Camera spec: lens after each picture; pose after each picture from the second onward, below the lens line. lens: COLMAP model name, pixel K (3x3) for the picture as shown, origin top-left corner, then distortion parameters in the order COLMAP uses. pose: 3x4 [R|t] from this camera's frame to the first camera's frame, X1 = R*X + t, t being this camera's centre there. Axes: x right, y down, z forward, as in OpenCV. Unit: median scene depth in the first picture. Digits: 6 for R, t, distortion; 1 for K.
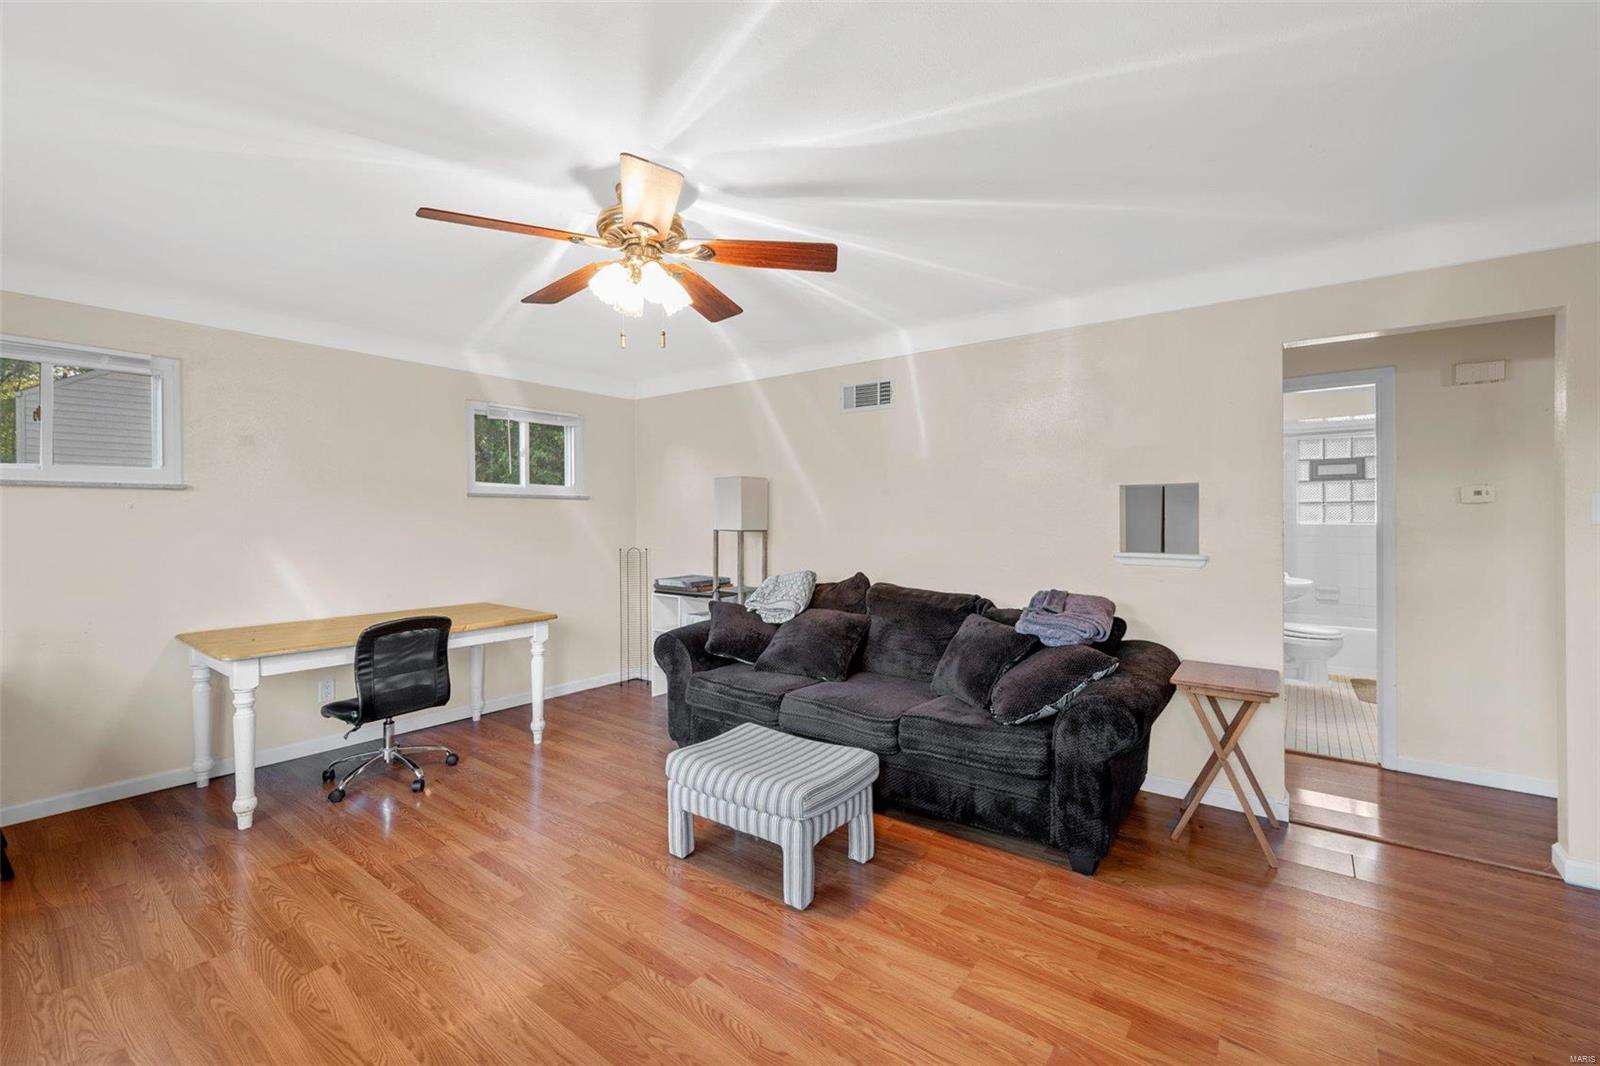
lens RADIAL K [[667.3, 0, 803.7], [0, 667.3, 517.0], [0, 0, 1]] dist [-0.000977, -0.000249]
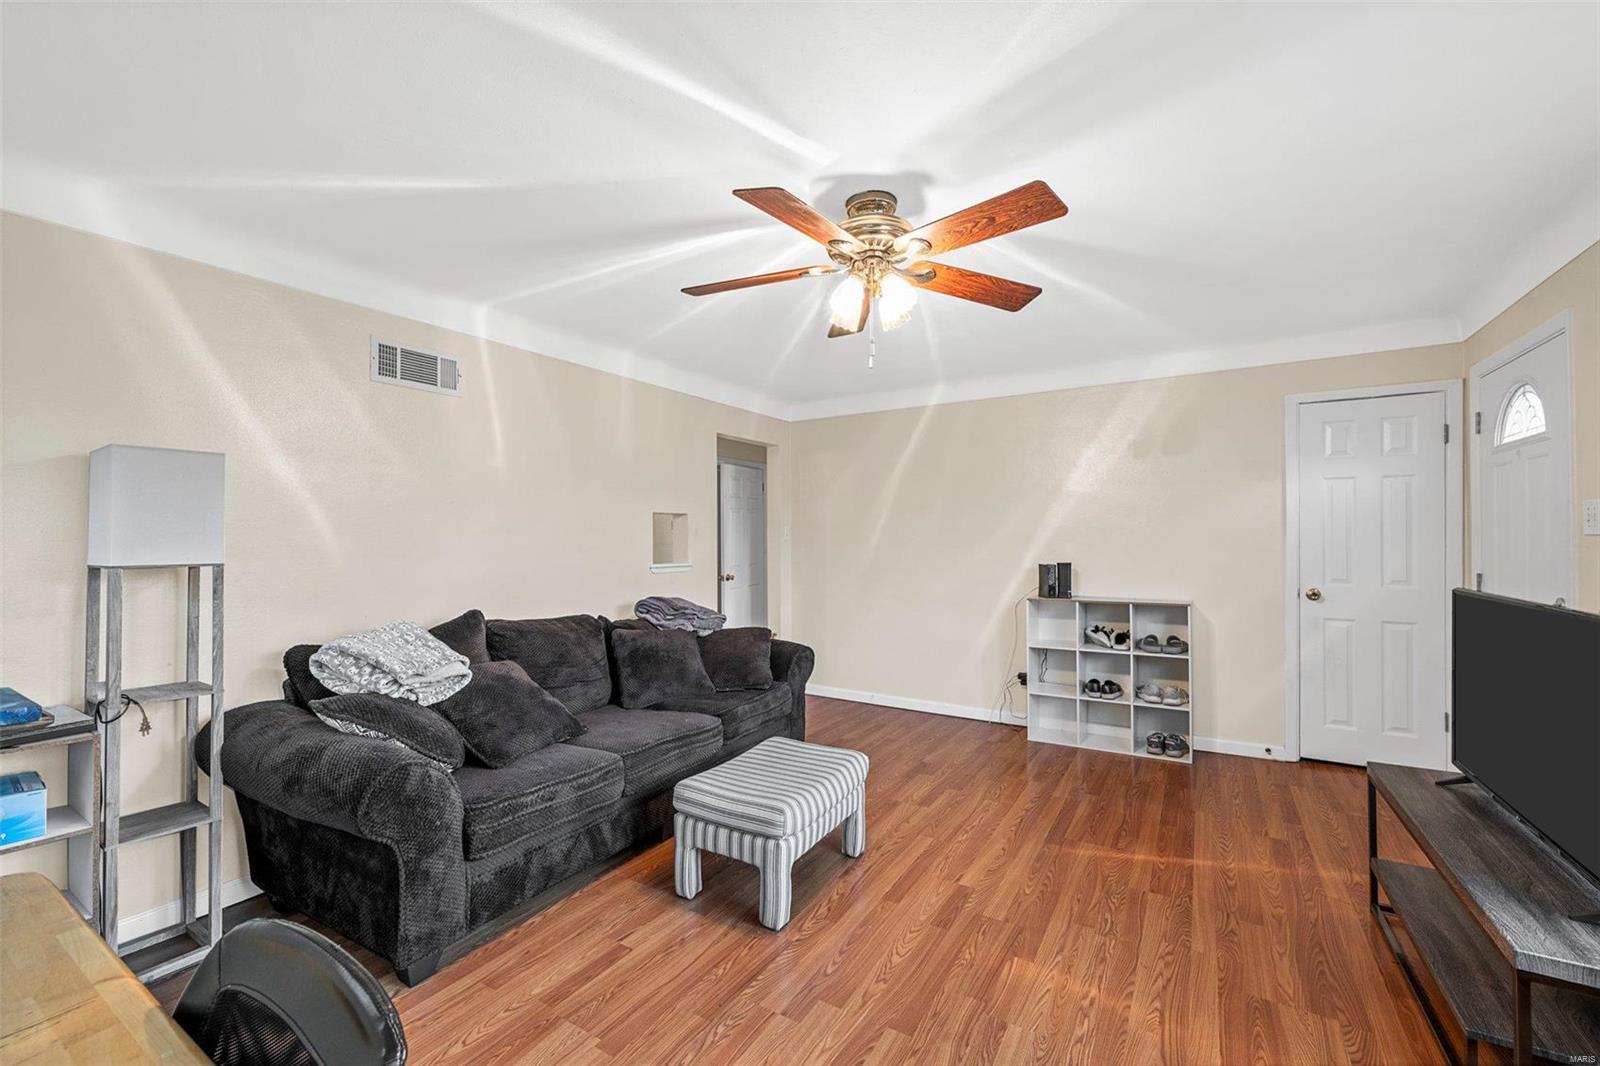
lens RADIAL K [[654.2, 0, 807.4], [0, 654.2, 529.2], [0, 0, 1]] dist [-0.001762, -0.000137]
pose [[-0.101282, 0.012502, 0.994779, -1.156130], [0.000291, 0.999921, -0.012537, 0.001598], [-0.994858, -0.000980, -0.101278, 1.162086]]
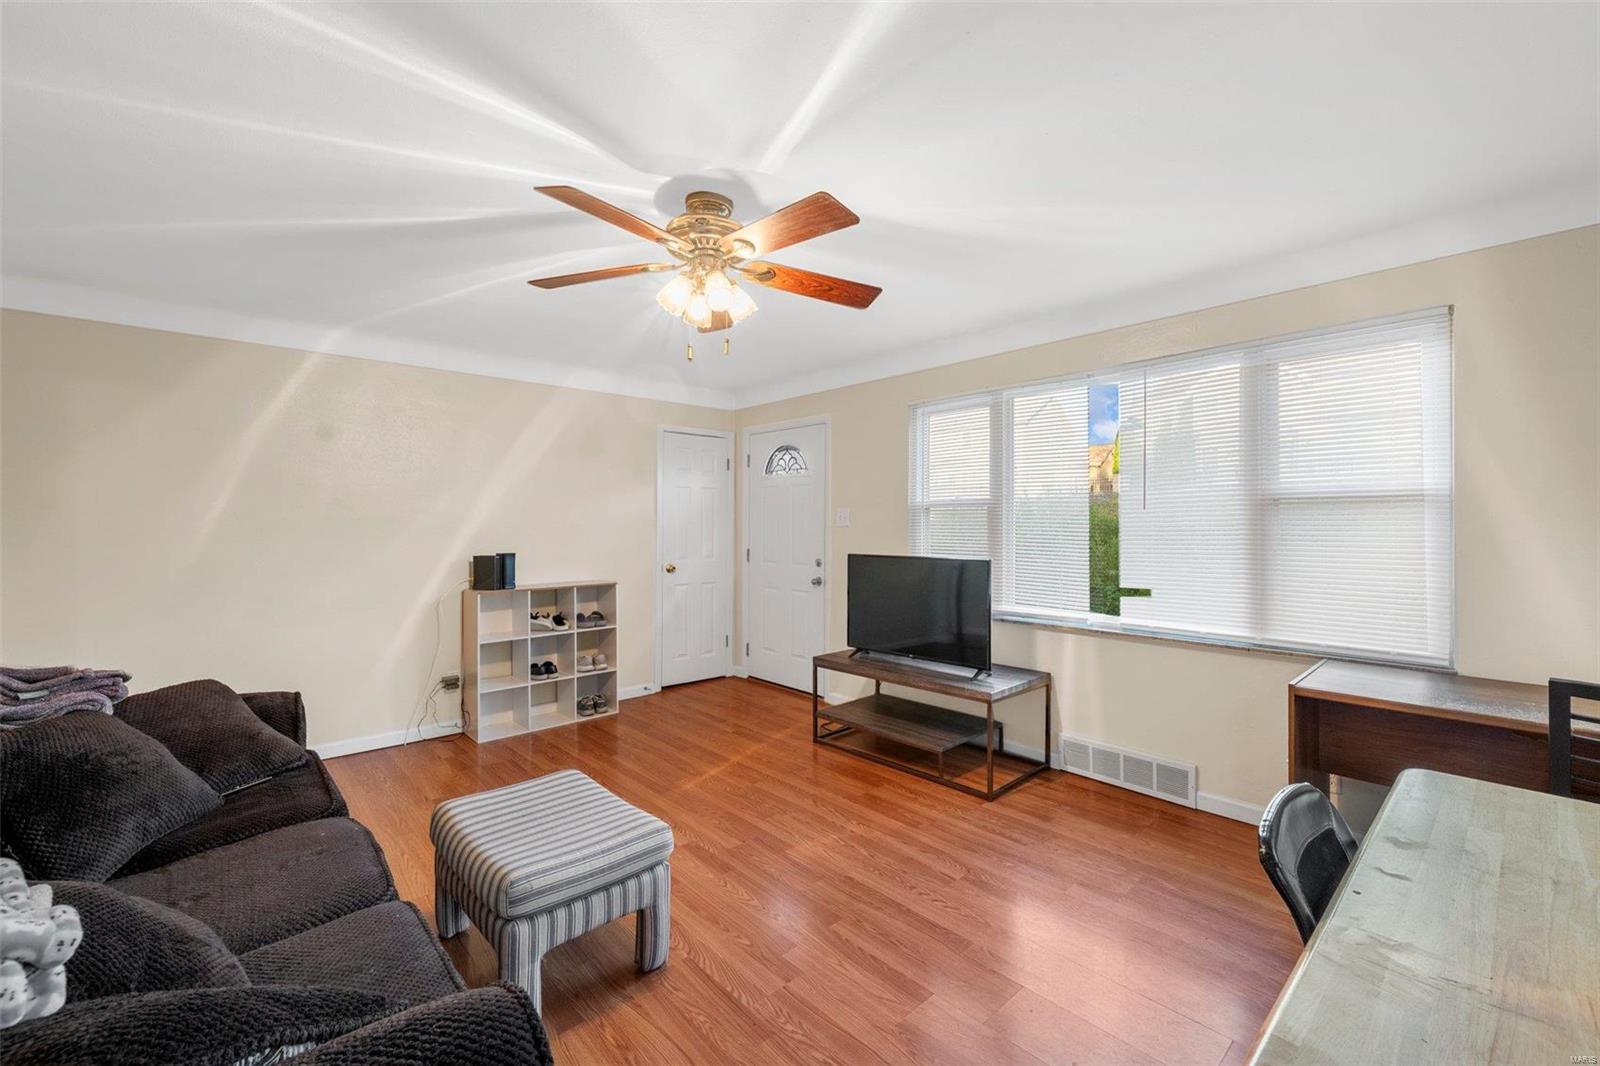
lens RADIAL K [[654.2, 0, 807.4], [0, 654.2, 529.2], [0, 0, 1]] dist [-0.001762, -0.000137]
pose [[-0.984339, 0.000121, 0.176284, -0.546378], [-0.000061, 0.999999, -0.001030, 0.008581], [-0.176284, -0.001025, -0.984339, 1.897448]]
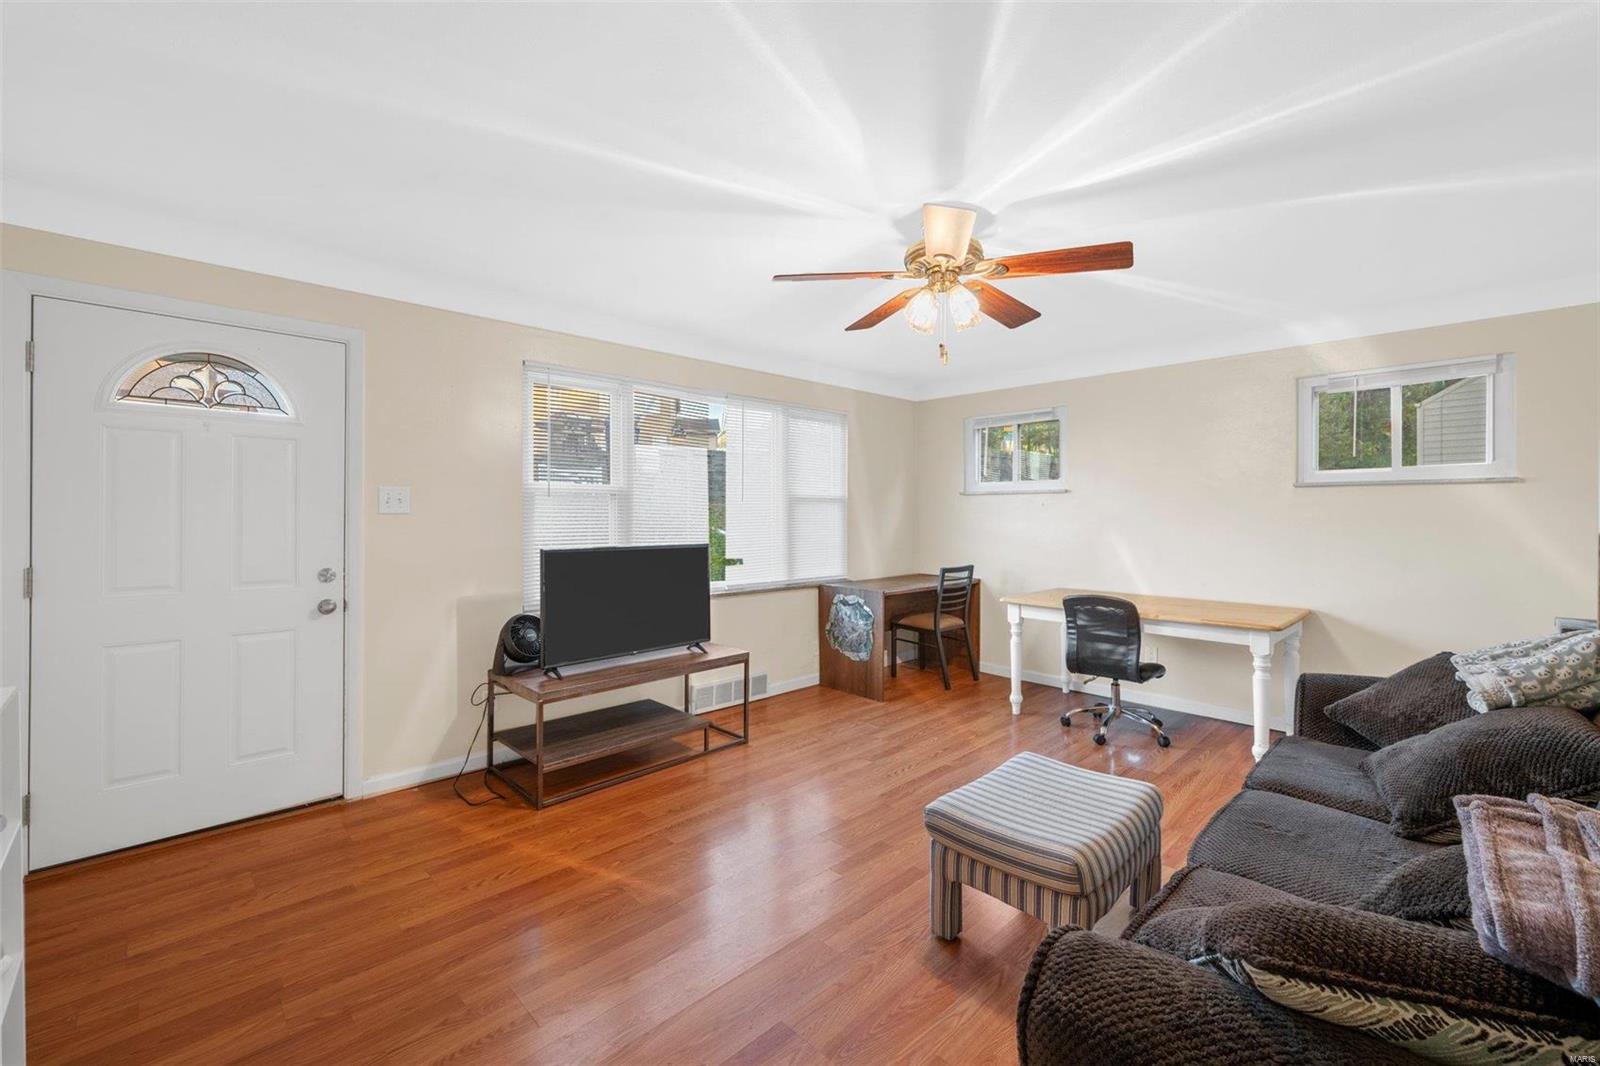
lens RADIAL K [[654.2, 0, 807.4], [0, 654.2, 529.2], [0, 0, 1]] dist [-0.001762, -0.000137]
pose [[-0.152938, 0.022525, -0.987979, 0.868177], [0.005307, 0.999745, 0.021972, 0.004300], [0.988222, -0.001883, -0.153018, 0.914943]]
